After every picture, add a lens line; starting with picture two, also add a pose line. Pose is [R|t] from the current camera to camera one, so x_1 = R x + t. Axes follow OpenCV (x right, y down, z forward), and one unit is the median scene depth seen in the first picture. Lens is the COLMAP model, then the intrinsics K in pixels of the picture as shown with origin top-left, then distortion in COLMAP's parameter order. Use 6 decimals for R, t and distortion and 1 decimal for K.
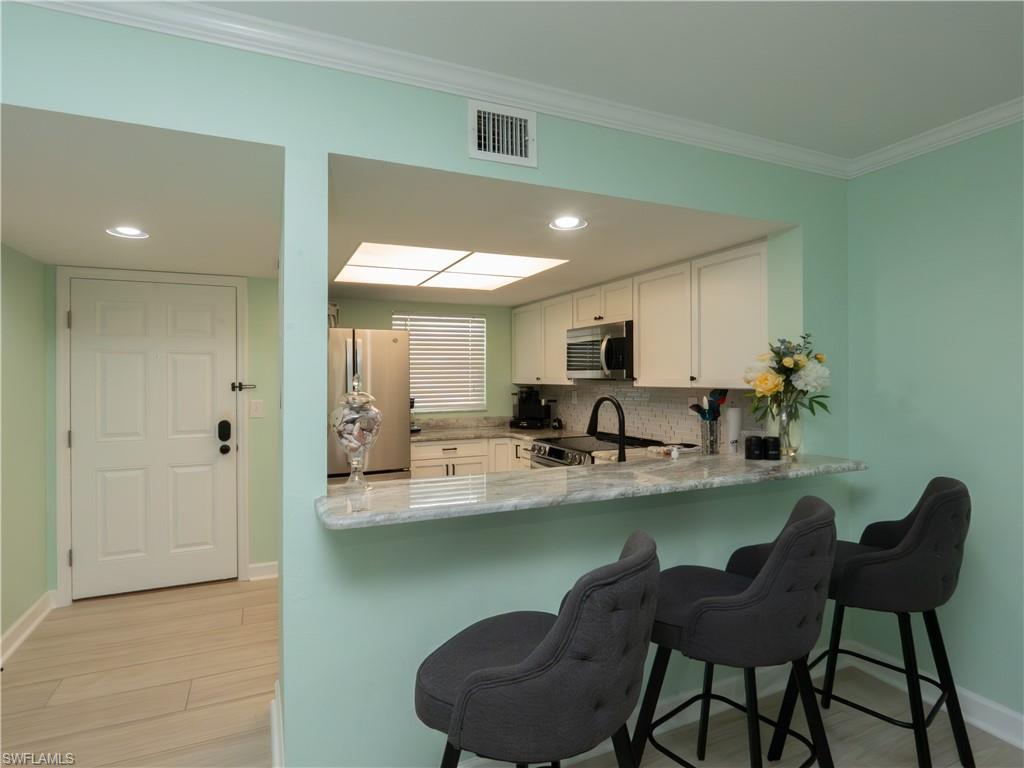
lens RADIAL K [[561.7, 0, 509.5], [0, 561.7, 380.6], [0, 0, 1]] dist [-0.000850, -0.000460]
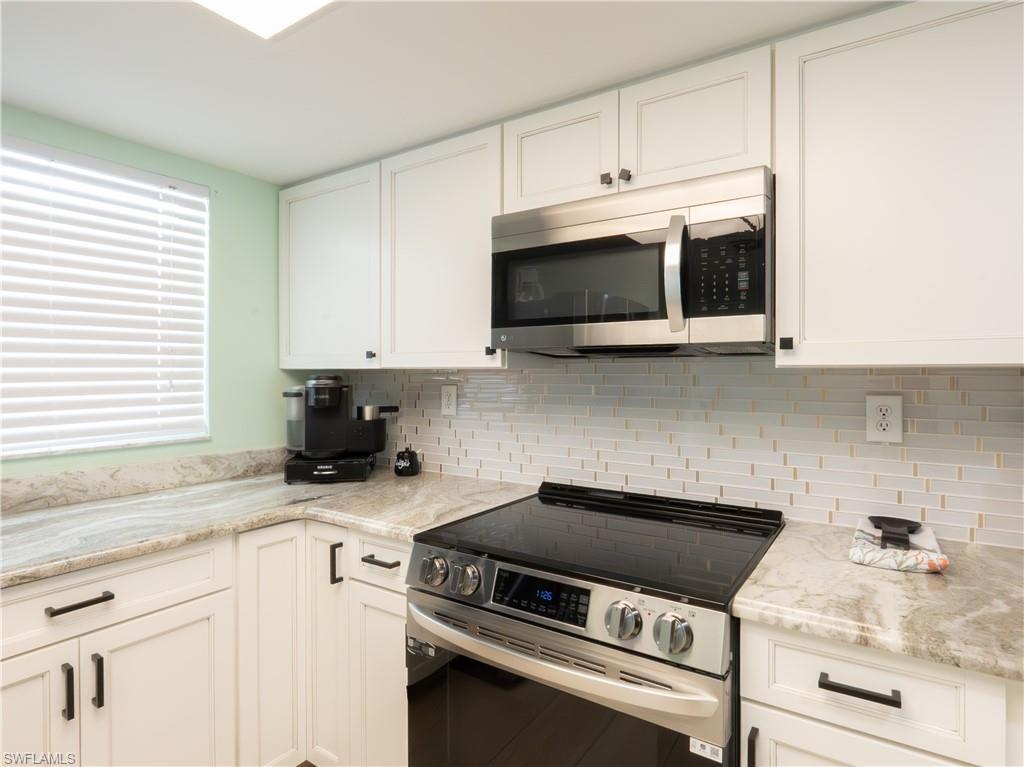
lens RADIAL K [[561.7, 0, 535.7], [0, 561.7, 367.9], [0, 0, 1]] dist [-0.000850, -0.000460]
pose [[0.847383, 0.006714, 0.530940, -0.058264], [0.001831, 0.999877, -0.015567, 0.011813], [-0.530979, 0.014163, 0.847267, 0.583370]]
